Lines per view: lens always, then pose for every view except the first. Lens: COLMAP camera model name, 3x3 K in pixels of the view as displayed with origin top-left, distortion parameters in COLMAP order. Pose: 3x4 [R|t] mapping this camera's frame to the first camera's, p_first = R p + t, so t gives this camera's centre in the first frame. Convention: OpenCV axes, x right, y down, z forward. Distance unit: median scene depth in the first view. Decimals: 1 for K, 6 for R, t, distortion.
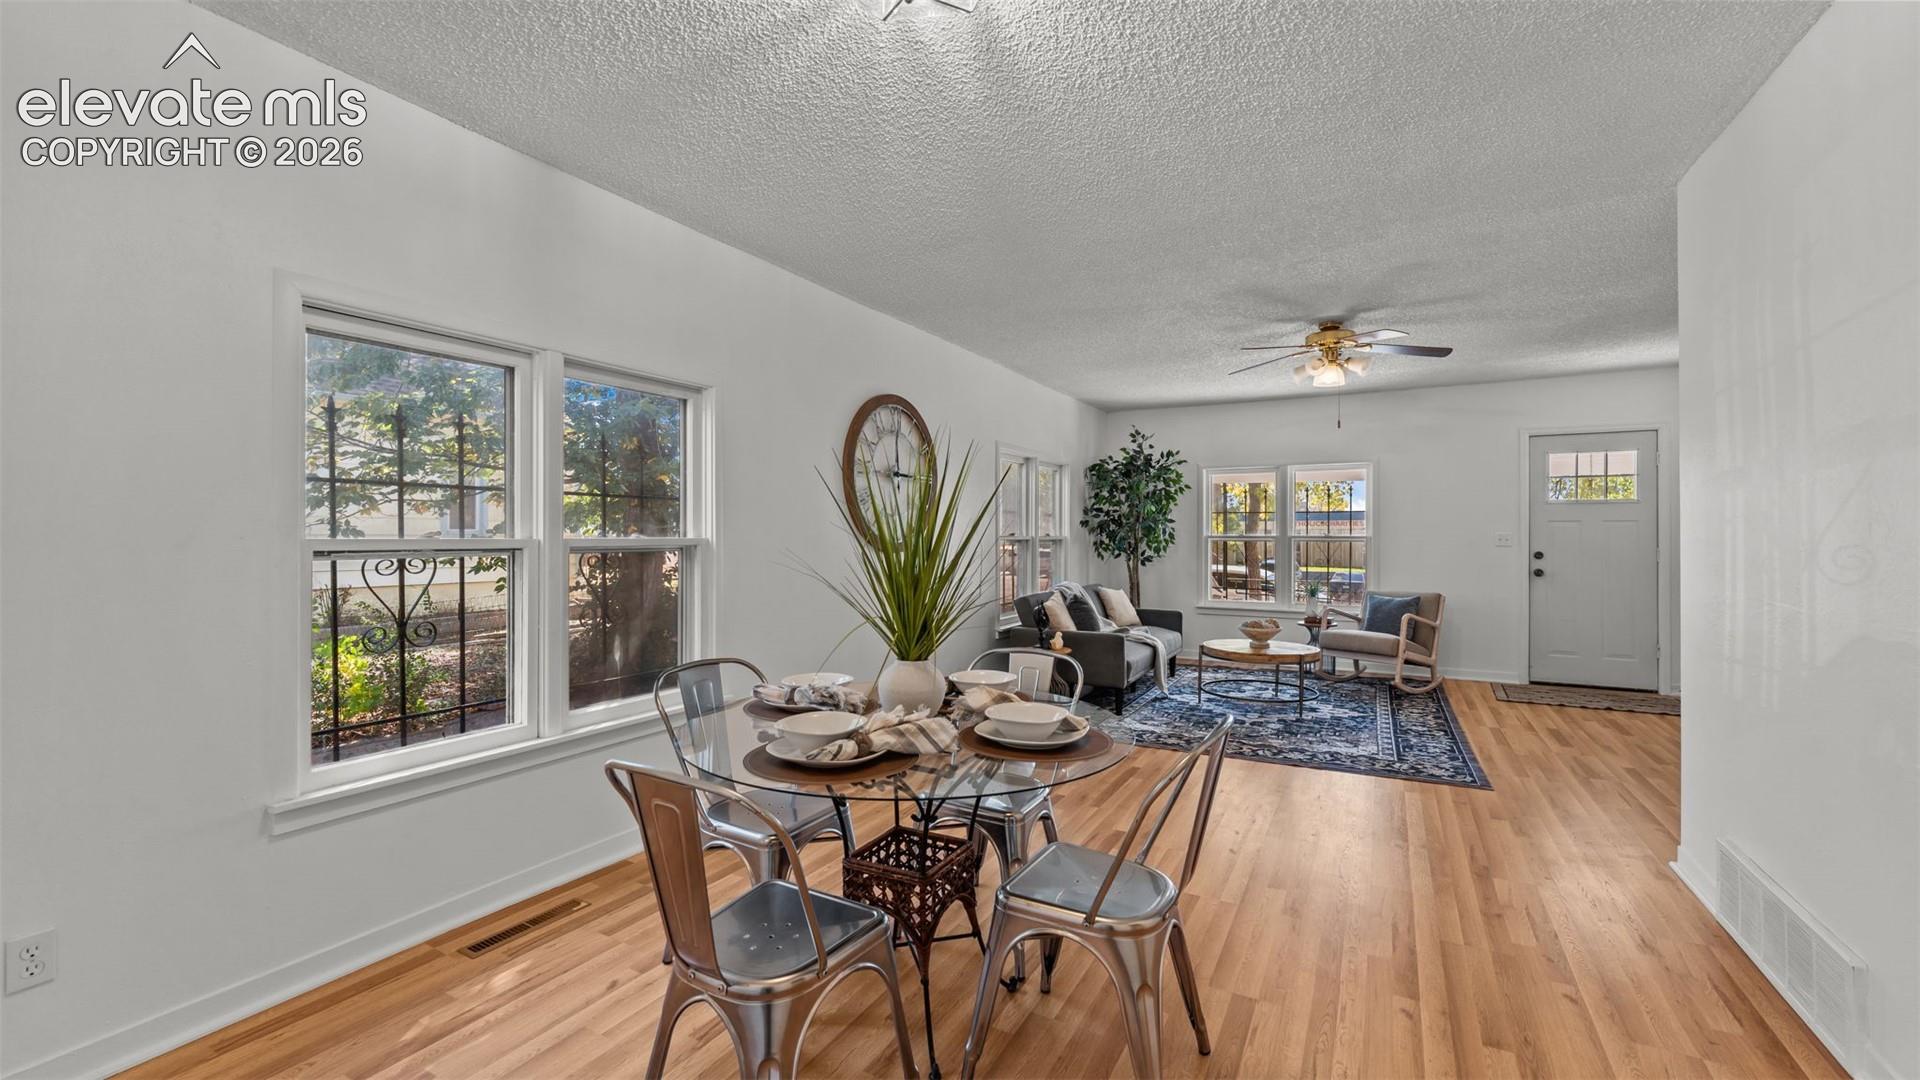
lens RADIAL K [[767.6, 0, 953.4], [0, 767.6, 534.1], [0, 0, 1]] dist [-0.004319, -0.000801]
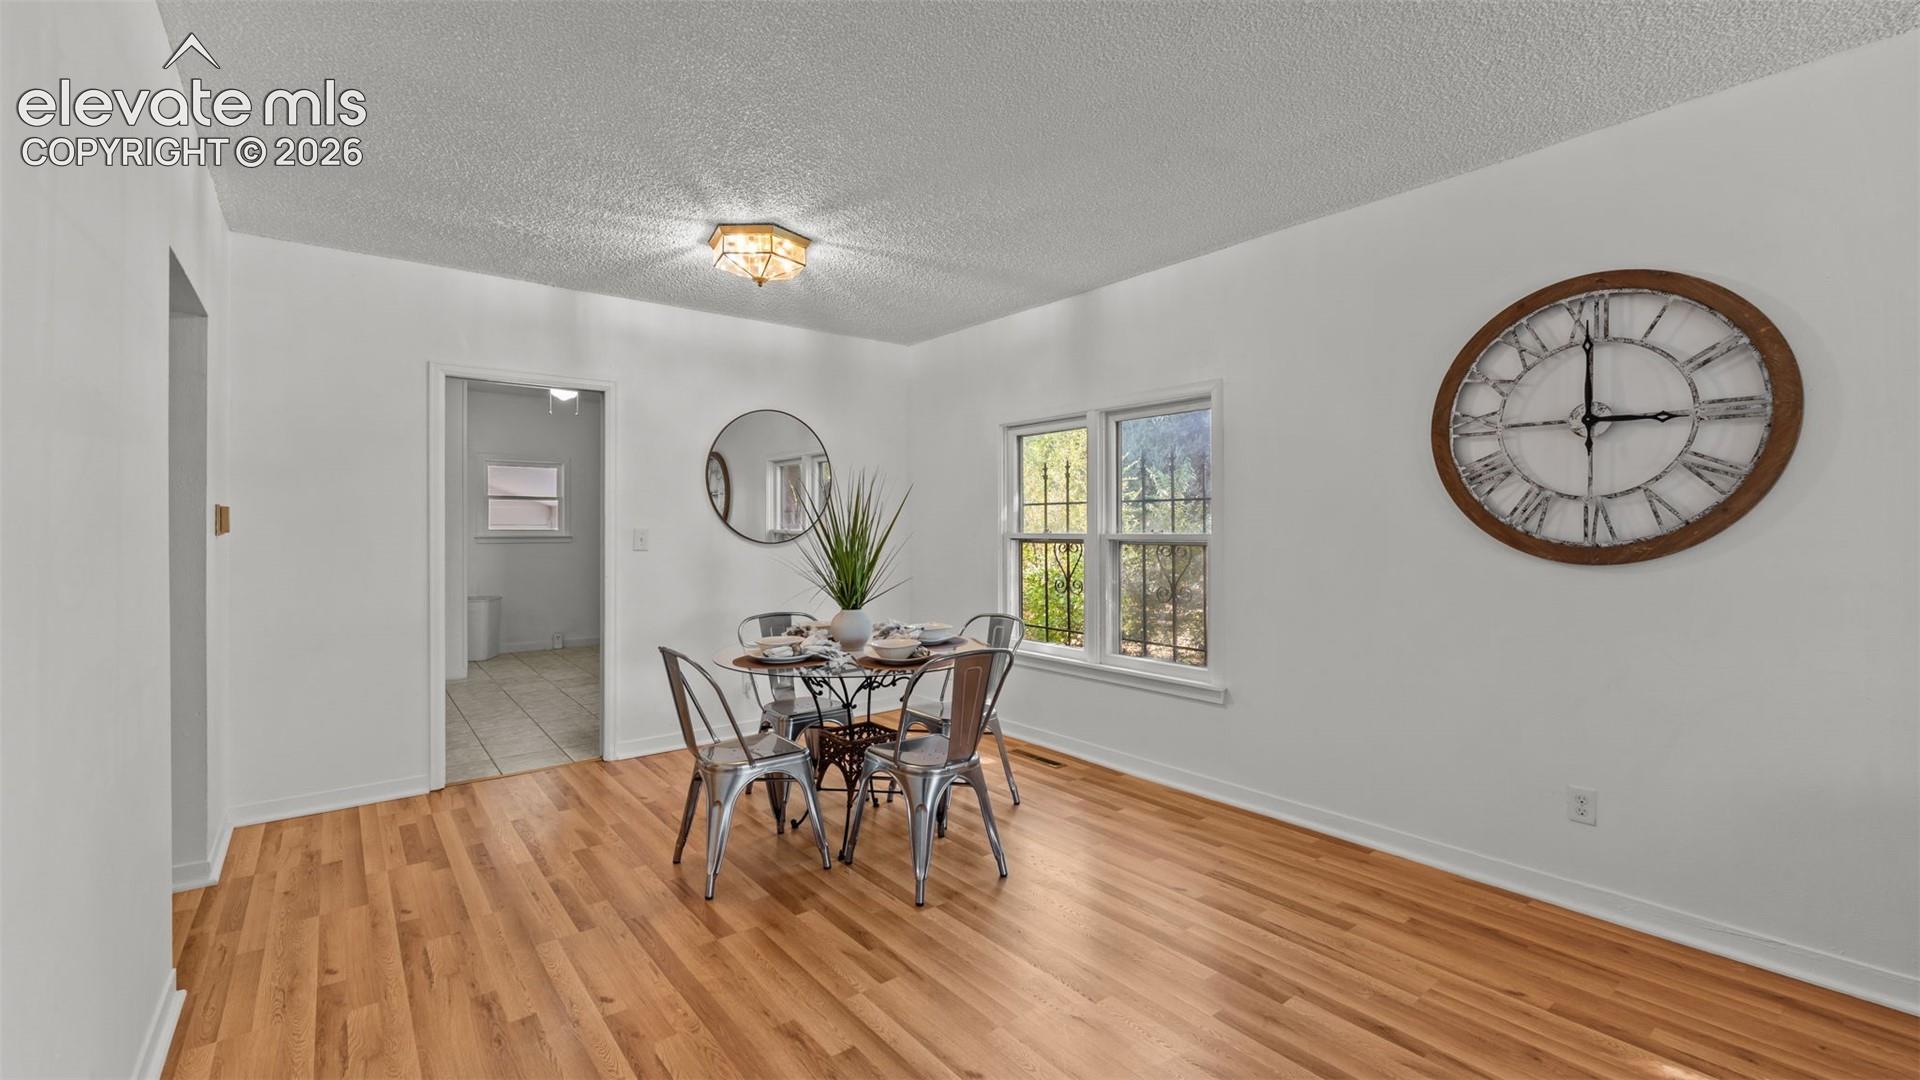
lens RADIAL K [[767.6, 0, 951.7], [0, 767.6, 526.0], [0, 0, 1]] dist [-0.004319, -0.000801]
pose [[-0.381443, -0.006552, -0.924369, 0.427130], [-0.000393, 0.999976, -0.006926, 0.000692], [0.924392, -0.002278, -0.381437, 0.567987]]
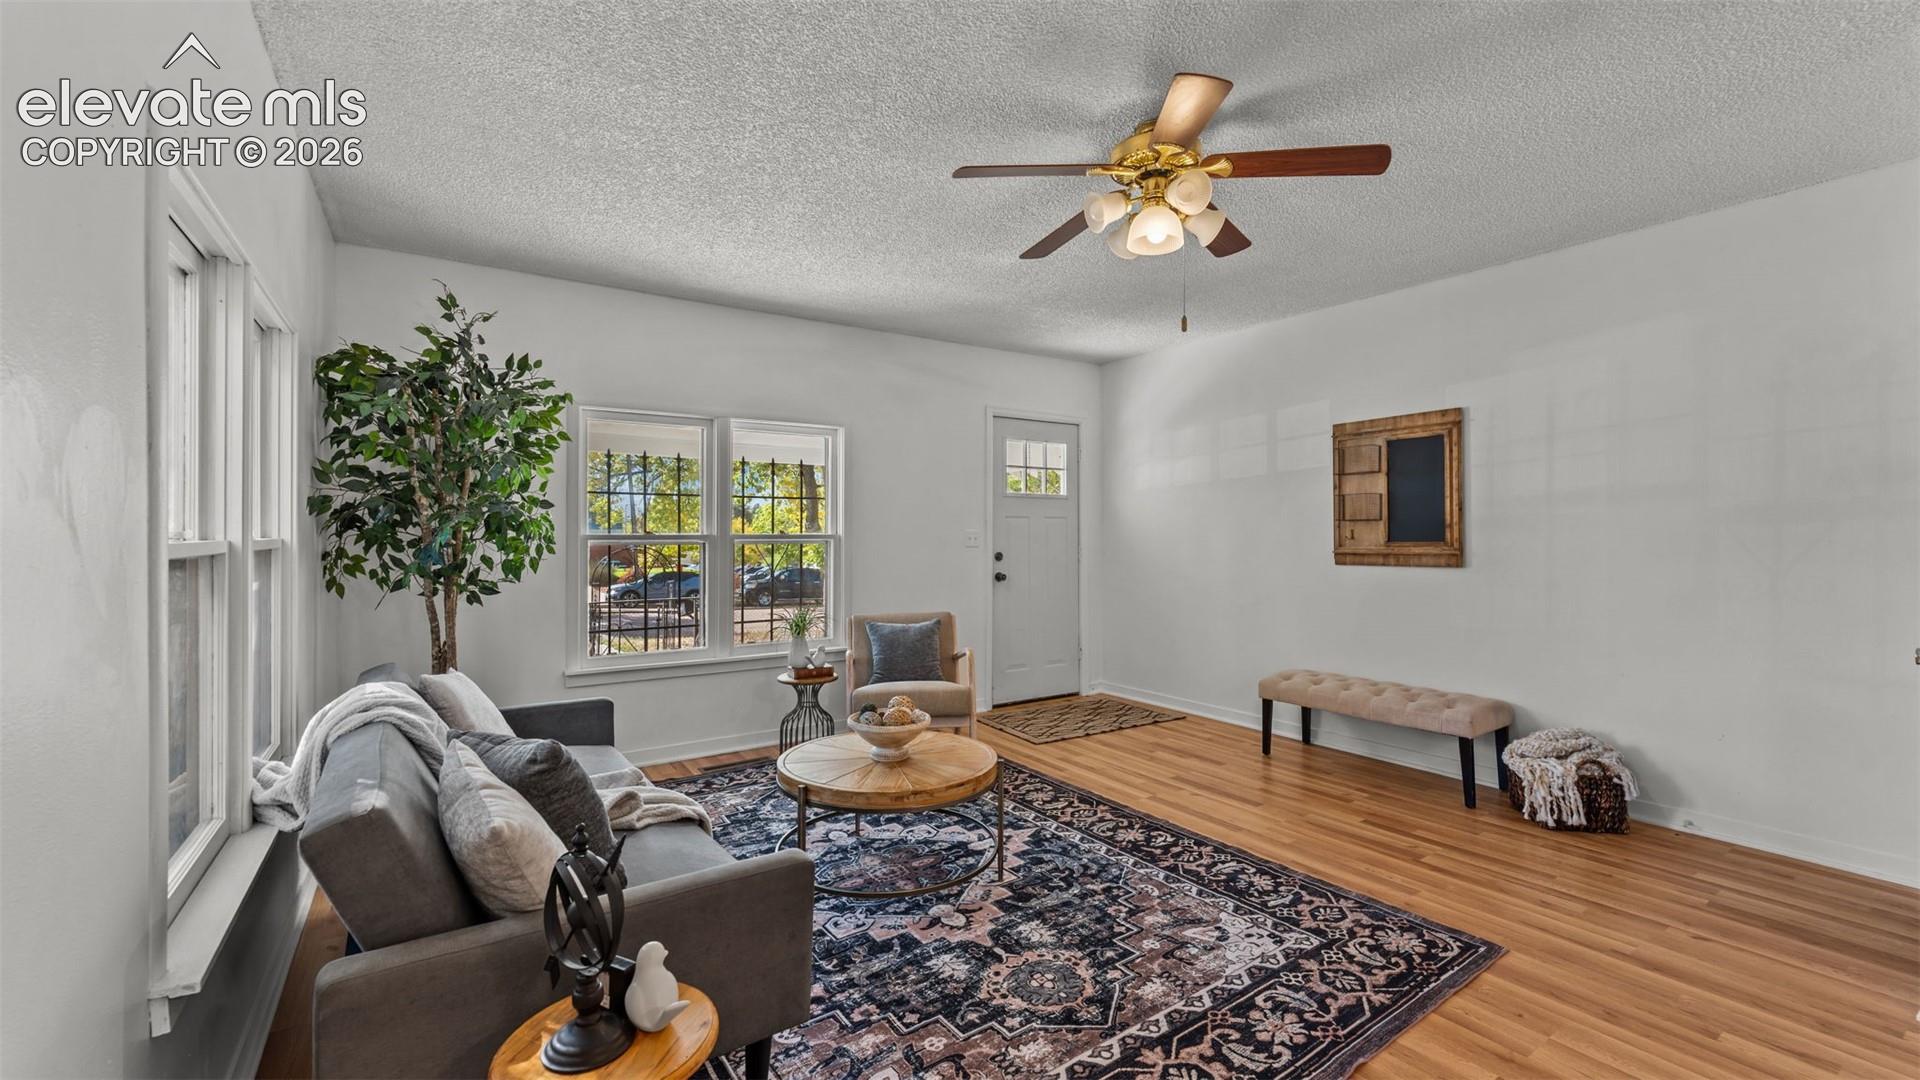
lens RADIAL K [[767.6, 0, 942.6], [0, 767.6, 534.9], [0, 0, 1]] dist [-0.004319, -0.000801]
pose [[0.453621, -0.005108, 0.891180, -0.027596], [-0.000086, 0.999983, 0.005775, -0.001573], [-0.891195, -0.002696, 0.453613, 0.656994]]
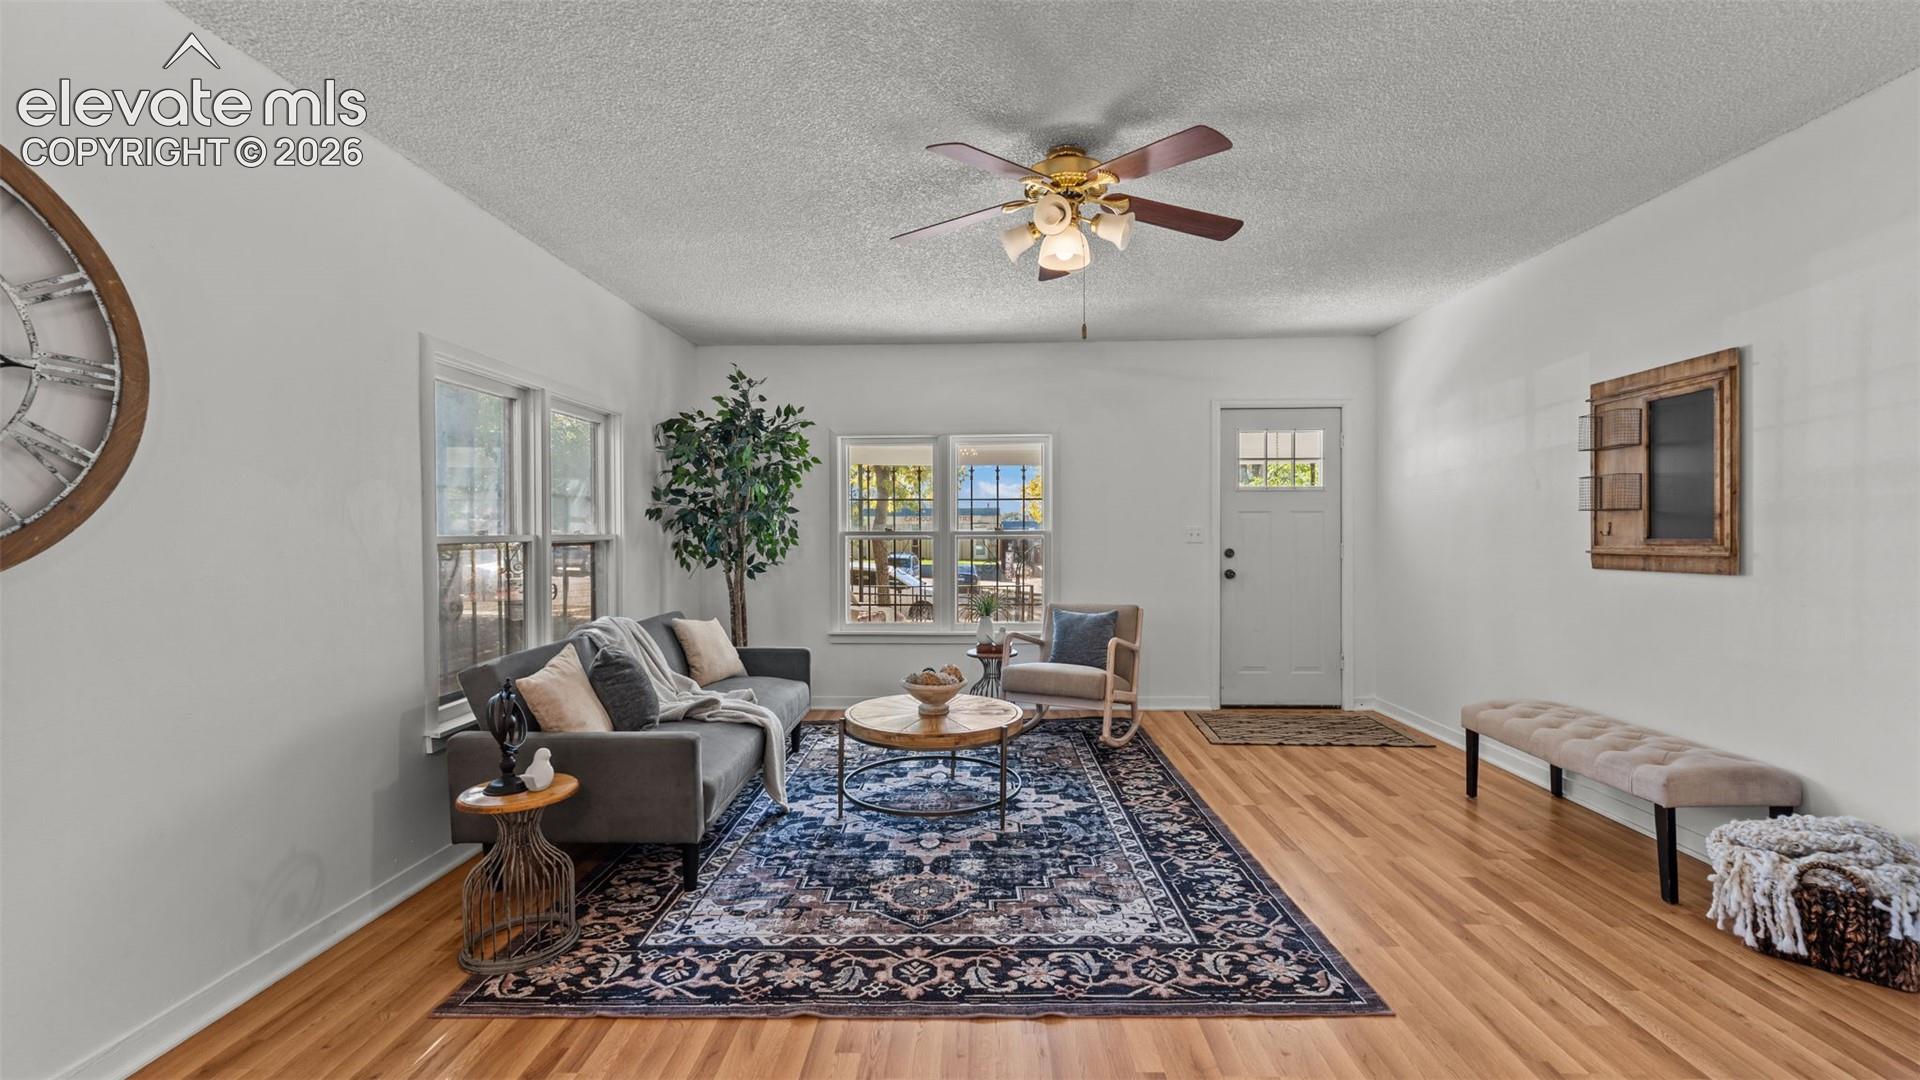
lens RADIAL K [[767.6, 0, 961.3], [0, 767.6, 540.3], [0, 0, 1]] dist [-0.004319, -0.000801]
pose [[0.883694, -0.012010, 0.467911, 0.117017], [0.005504, 0.999868, 0.015268, -0.000547], [-0.468033, -0.010917, 0.883644, 0.395351]]
